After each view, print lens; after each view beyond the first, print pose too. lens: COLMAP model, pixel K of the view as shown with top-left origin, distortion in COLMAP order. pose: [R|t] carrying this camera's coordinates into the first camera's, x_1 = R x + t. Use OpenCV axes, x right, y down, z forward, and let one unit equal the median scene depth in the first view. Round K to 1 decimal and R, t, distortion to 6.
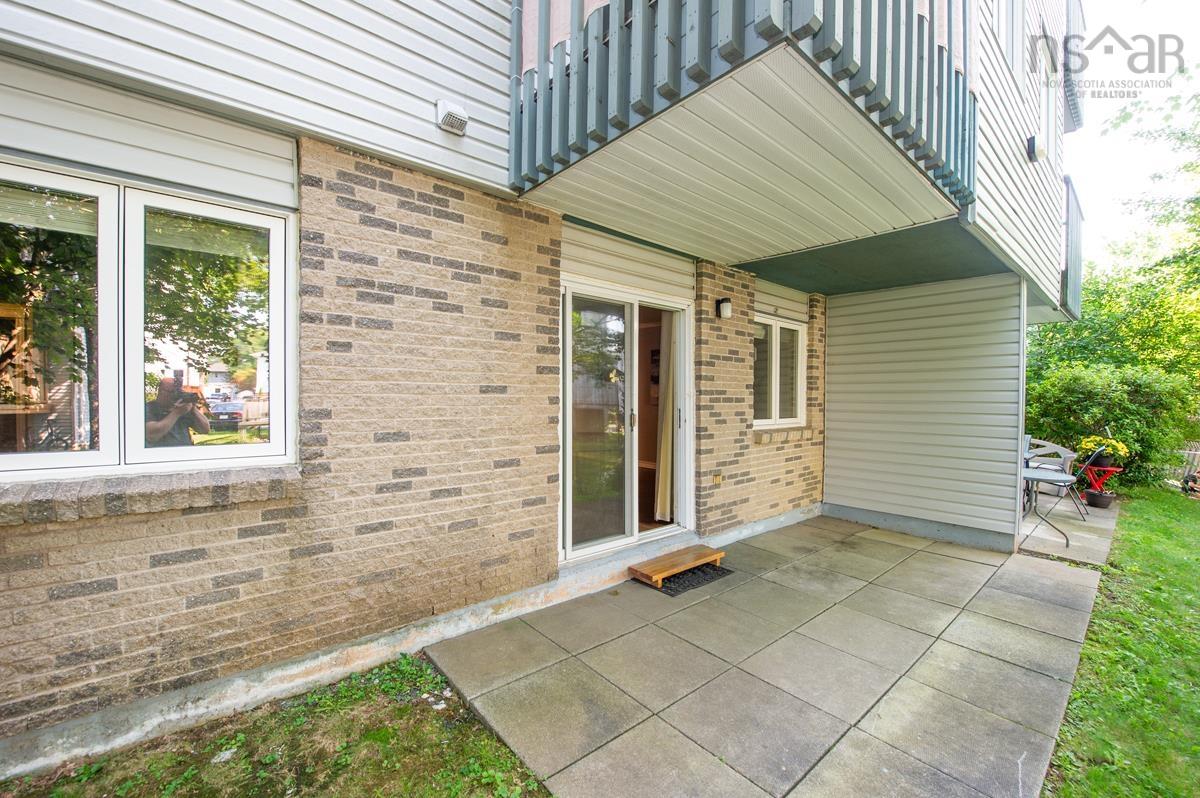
lens RADIAL K [[490.5, 0, 598.0], [0, 490.5, 410.3], [0, 0, 1]] dist [-0.012100, -0.004071]
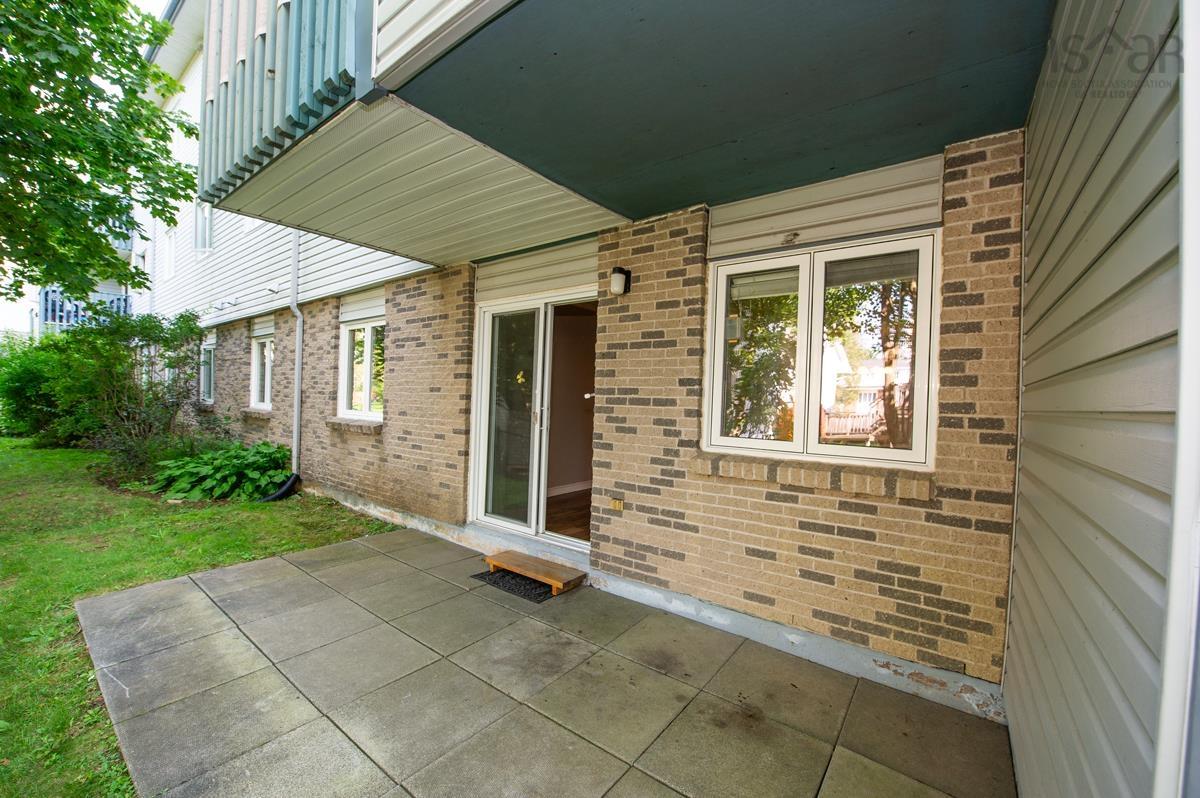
lens RADIAL K [[490.5, 0, 616.6], [0, 490.5, 409.9], [0, 0, 1]] dist [-0.012100, -0.004071]
pose [[0.200164, 0.015021, -0.979647, 1.571466], [-0.054508, 0.998505, 0.004173, -0.015647], [0.978245, 0.052563, 0.200684, 1.323785]]
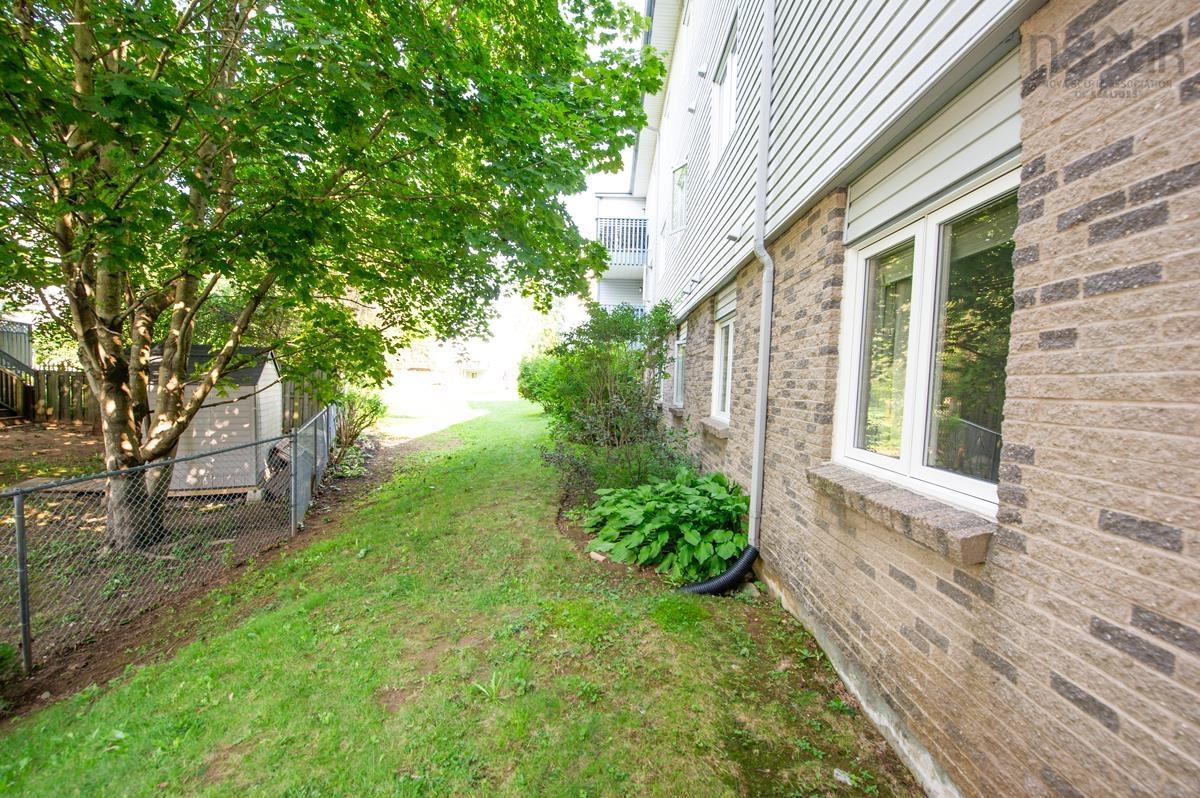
lens RADIAL K [[490.5, 0, 591.3], [0, 490.5, 406.3], [0, 0, 1]] dist [-0.012100, -0.004071]
pose [[-0.683544, 0.007226, -0.729873, 0.203213], [-0.055032, 0.996595, 0.061405, -0.049661], [0.727832, 0.082139, -0.680819, 0.841070]]
